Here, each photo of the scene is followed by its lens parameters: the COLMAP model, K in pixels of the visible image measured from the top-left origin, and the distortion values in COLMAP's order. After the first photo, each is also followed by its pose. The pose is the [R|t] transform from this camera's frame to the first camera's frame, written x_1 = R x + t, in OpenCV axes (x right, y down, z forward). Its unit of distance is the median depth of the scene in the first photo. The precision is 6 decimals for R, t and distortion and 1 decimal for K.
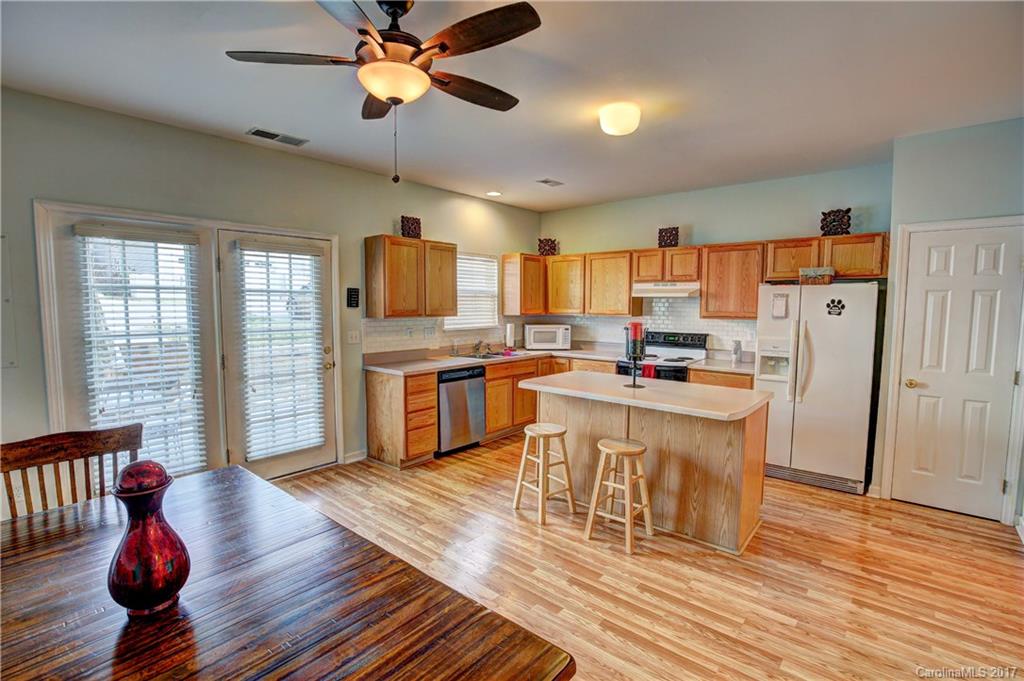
lens RADIAL K [[468.2, 0, 505.8], [0, 468.2, 340.6], [0, 0, 1]] dist [-0.037870, 0.005993]
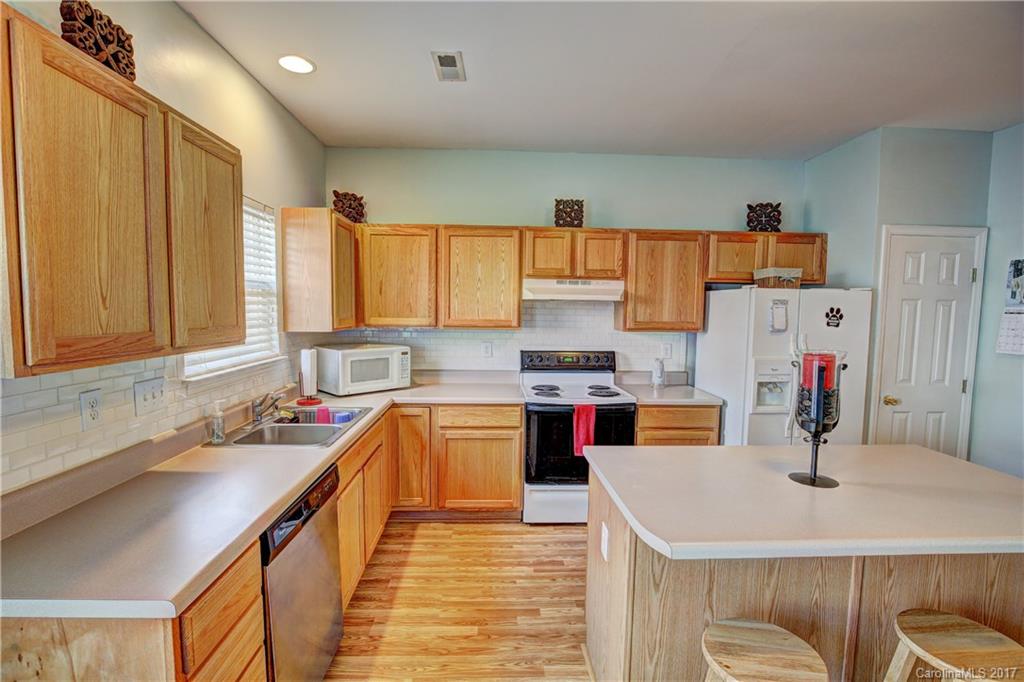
lens RADIAL K [[468.2, 0, 505.8], [0, 468.2, 341.1], [0, 0, 1]] dist [-0.037870, 0.005993]
pose [[0.733777, -0.043151, 0.678019, -0.204850], [0.044676, 0.998886, 0.015222, -0.051326], [-0.677920, 0.019121, 0.734887, 0.592651]]
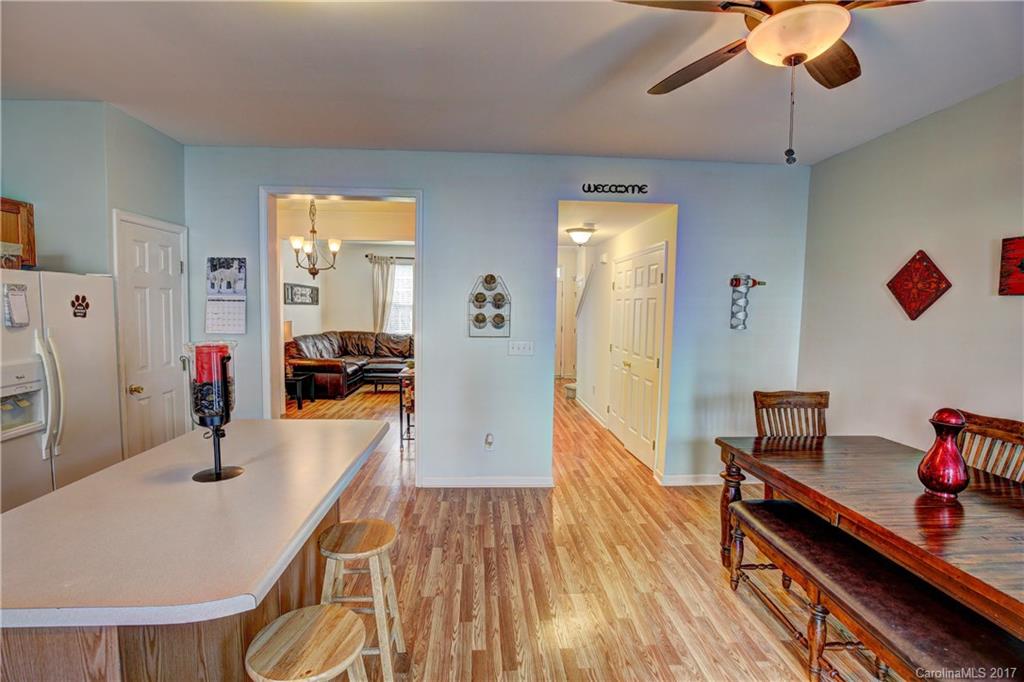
lens RADIAL K [[468.2, 0, 505.8], [0, 468.2, 341.1], [0, 0, 1]] dist [-0.037870, 0.005993]
pose [[-0.696920, -0.067993, 0.713918, -0.188331], [0.040253, 0.990217, 0.133602, -0.064875], [-0.716018, 0.121847, -0.687365, 0.760226]]
